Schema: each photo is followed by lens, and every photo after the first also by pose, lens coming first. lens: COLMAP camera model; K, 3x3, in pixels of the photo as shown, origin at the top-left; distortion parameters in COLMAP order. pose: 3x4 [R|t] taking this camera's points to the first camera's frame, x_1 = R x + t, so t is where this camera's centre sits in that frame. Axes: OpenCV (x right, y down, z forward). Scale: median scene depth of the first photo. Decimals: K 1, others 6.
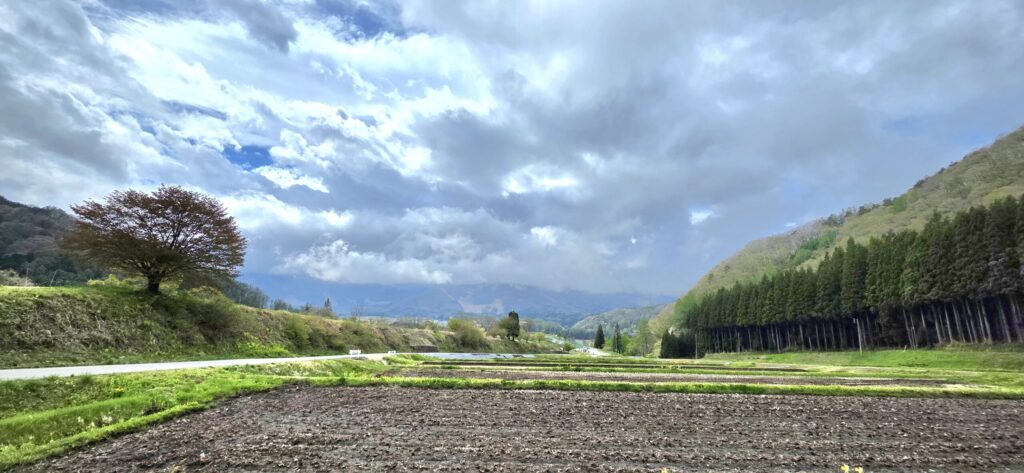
lens RADIAL K [[412.2, 0, 518.1], [0, 412.2, 238.5], [0, 0, 1]] dist [0.002712, 0.000352]
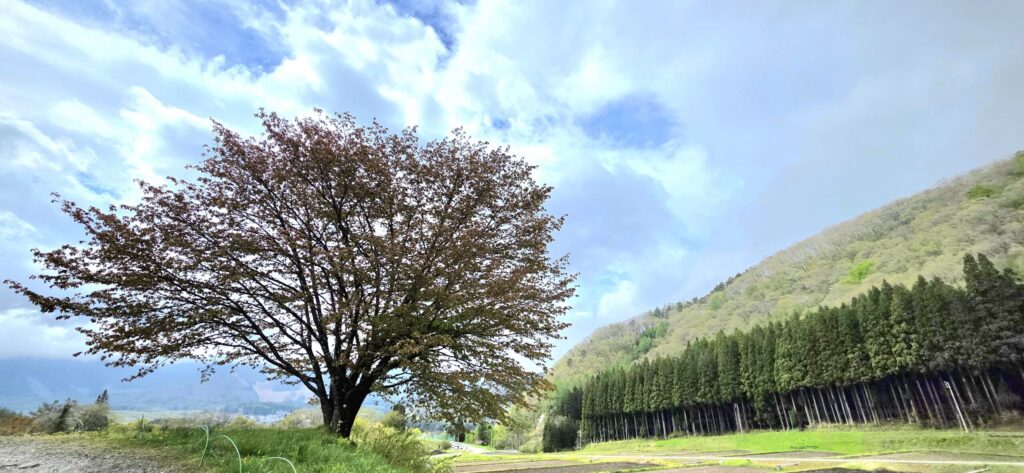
lens RADIAL K [[412.2, 0, 518.1], [0, 412.2, 238.5], [0, 0, 1]] dist [0.002712, 0.000352]
pose [[0.912646, 0.127296, 0.388425, -0.213907], [-0.051988, 0.978703, -0.198591, 0.008356], [-0.405432, 0.161050, 0.899826, 0.156460]]
